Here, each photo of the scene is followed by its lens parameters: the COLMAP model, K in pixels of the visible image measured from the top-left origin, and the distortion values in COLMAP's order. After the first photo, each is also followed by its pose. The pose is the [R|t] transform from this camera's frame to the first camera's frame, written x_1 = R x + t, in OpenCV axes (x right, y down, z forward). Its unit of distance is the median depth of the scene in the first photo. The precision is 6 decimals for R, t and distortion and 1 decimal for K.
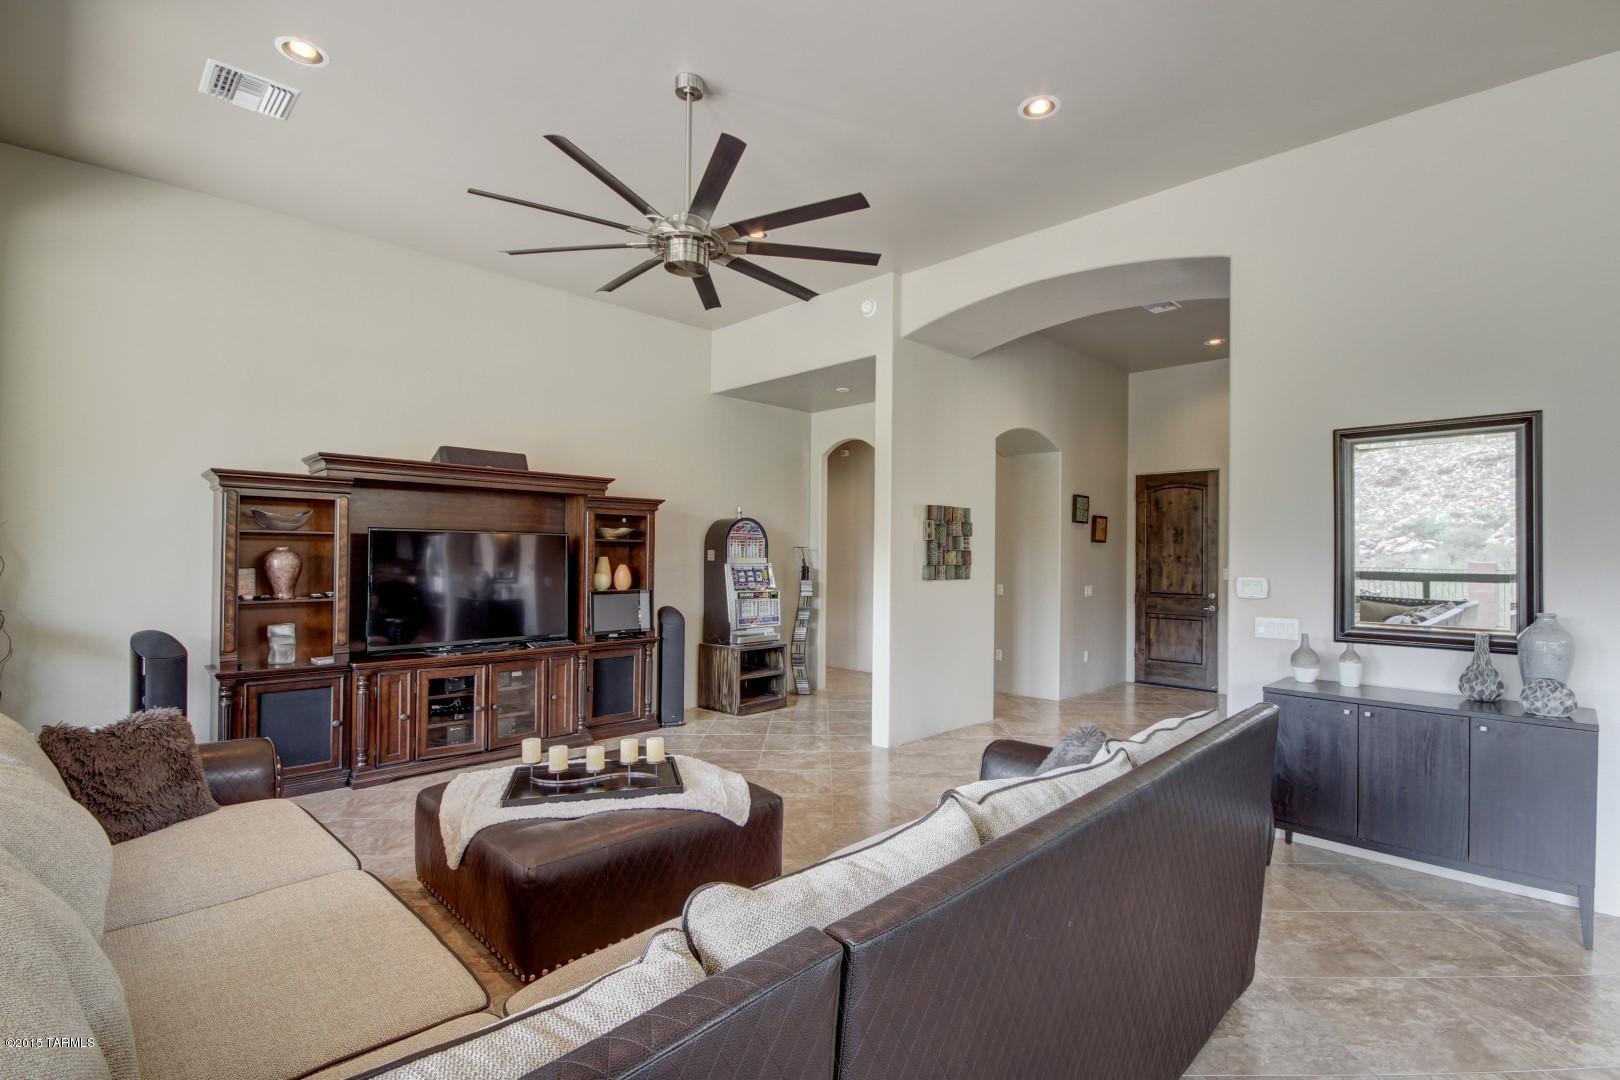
lens RADIAL K [[752.7, 0, 829.5], [0, 752.7, 547.1], [0, 0, 1]] dist [0.001753, -0.007103]
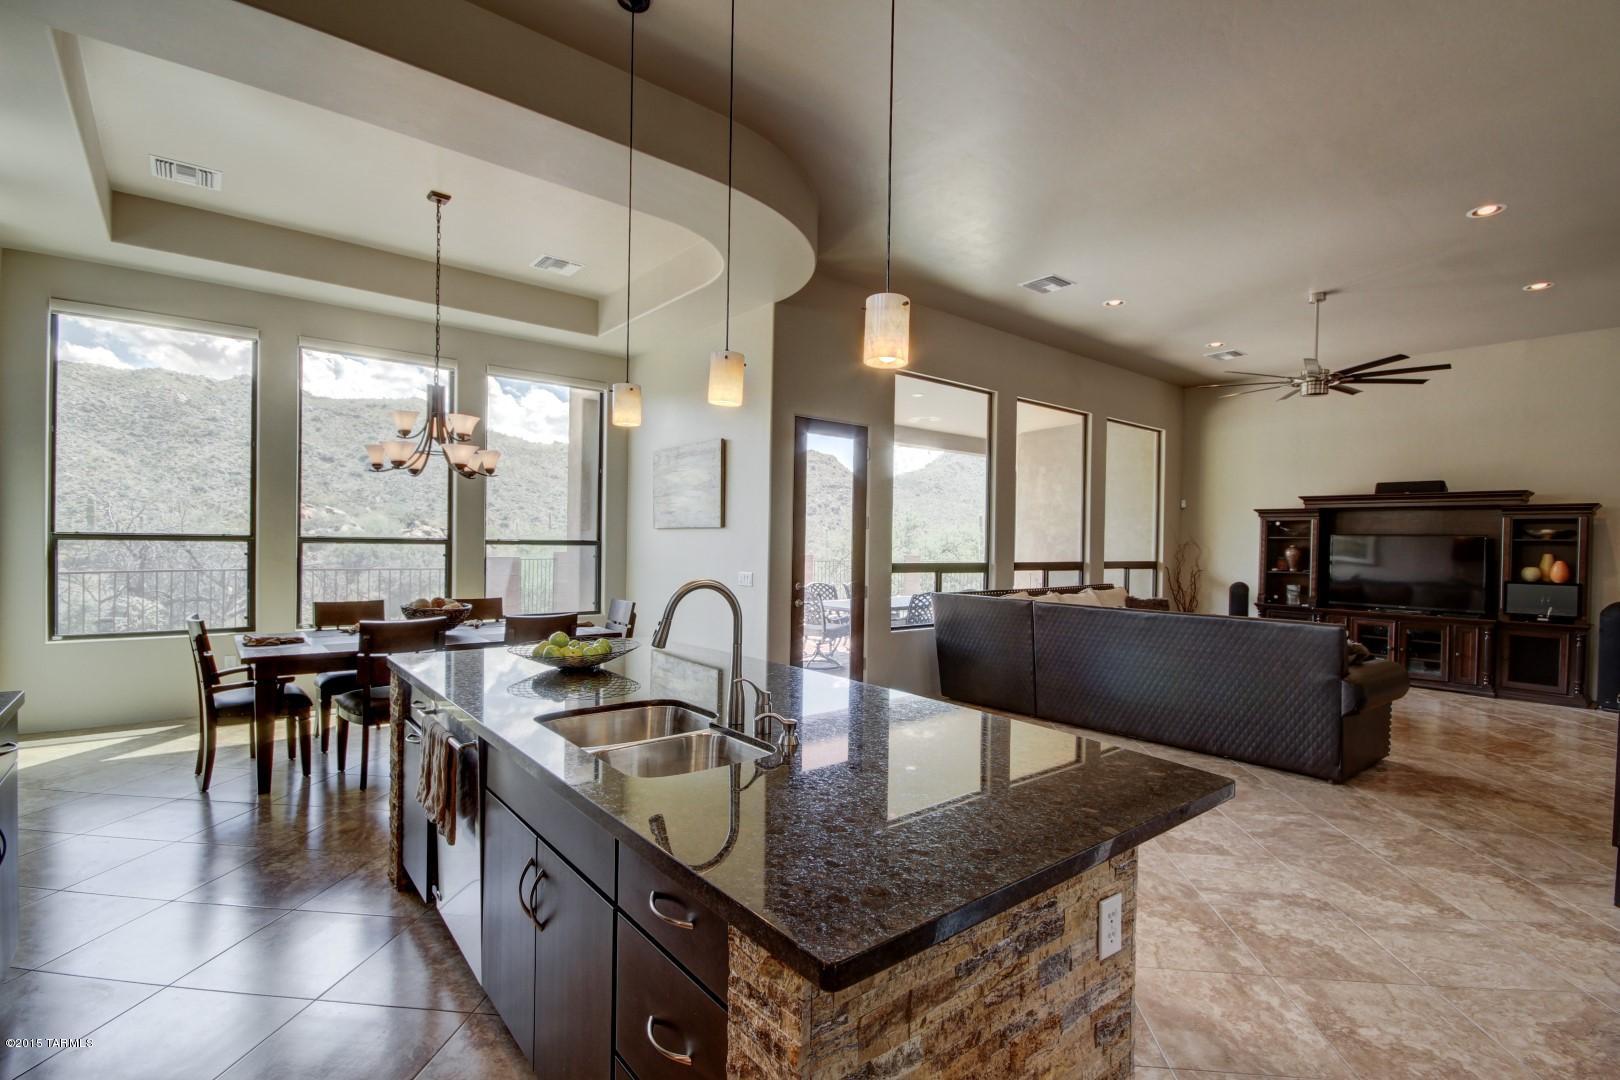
lens RADIAL K [[745.7, 0, 825.6], [0, 745.7, 546.7], [0, 0, 1]] dist [0.022820, -0.018865]
pose [[-0.103077, -0.006014, -0.994655, 1.357312], [-0.011222, 0.999925, -0.004883, 0.025934], [0.994610, 0.010659, -0.103136, -0.017003]]
